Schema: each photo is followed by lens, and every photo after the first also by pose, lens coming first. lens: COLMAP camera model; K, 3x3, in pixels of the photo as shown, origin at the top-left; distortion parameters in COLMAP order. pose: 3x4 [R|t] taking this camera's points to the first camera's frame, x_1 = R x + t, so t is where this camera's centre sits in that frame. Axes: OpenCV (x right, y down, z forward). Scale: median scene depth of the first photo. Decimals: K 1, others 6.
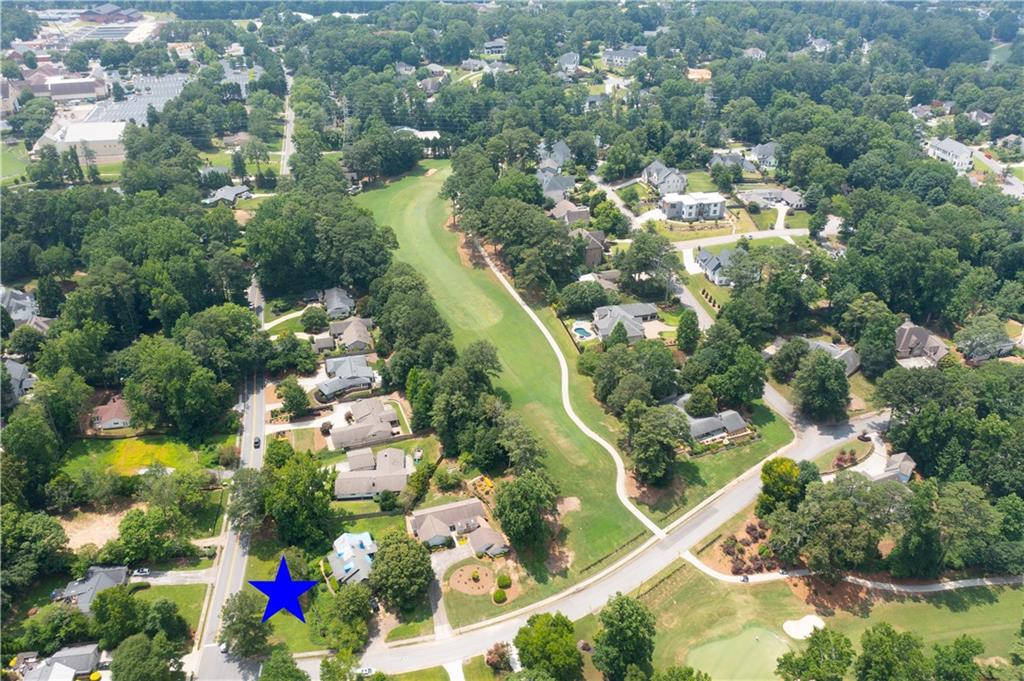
lens RADIAL K [[809.9, 0, 514.4], [0, 809.9, 340.6], [0, 0, 1]] dist [-0.004310, 0.008729]
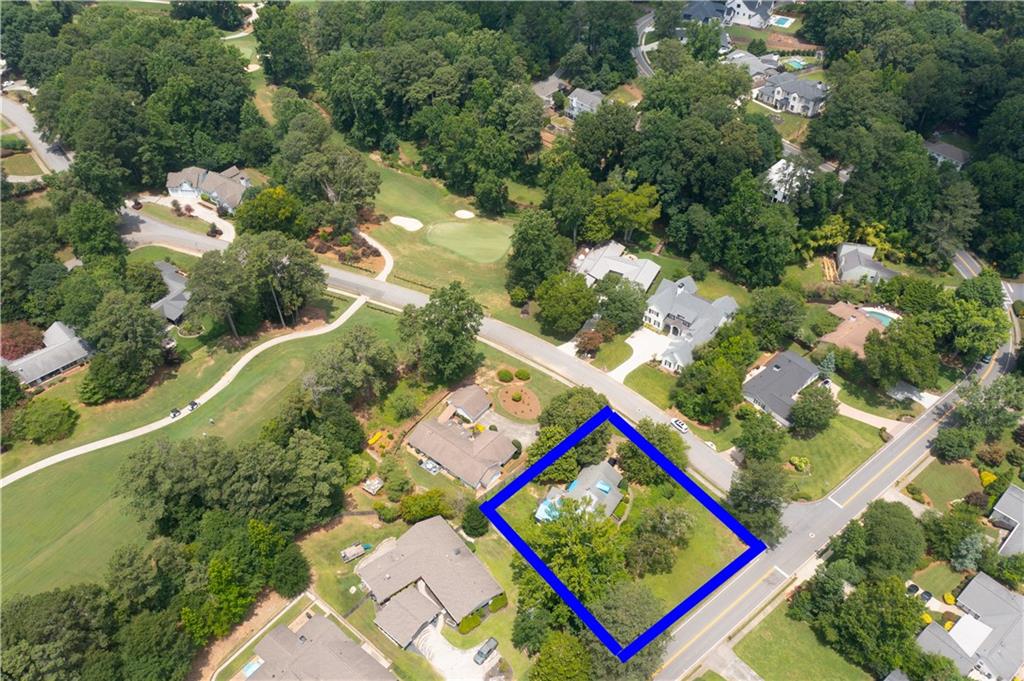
lens RADIAL K [[809.9, 0, 510.6], [0, 809.9, 340.5], [0, 0, 1]] dist [-0.004310, 0.008729]
pose [[-0.519534, -0.574594, 0.632397, -0.566514], [0.429965, 0.463782, 0.774620, -0.418930], [-0.738386, 0.674350, 0.006105, 0.969466]]
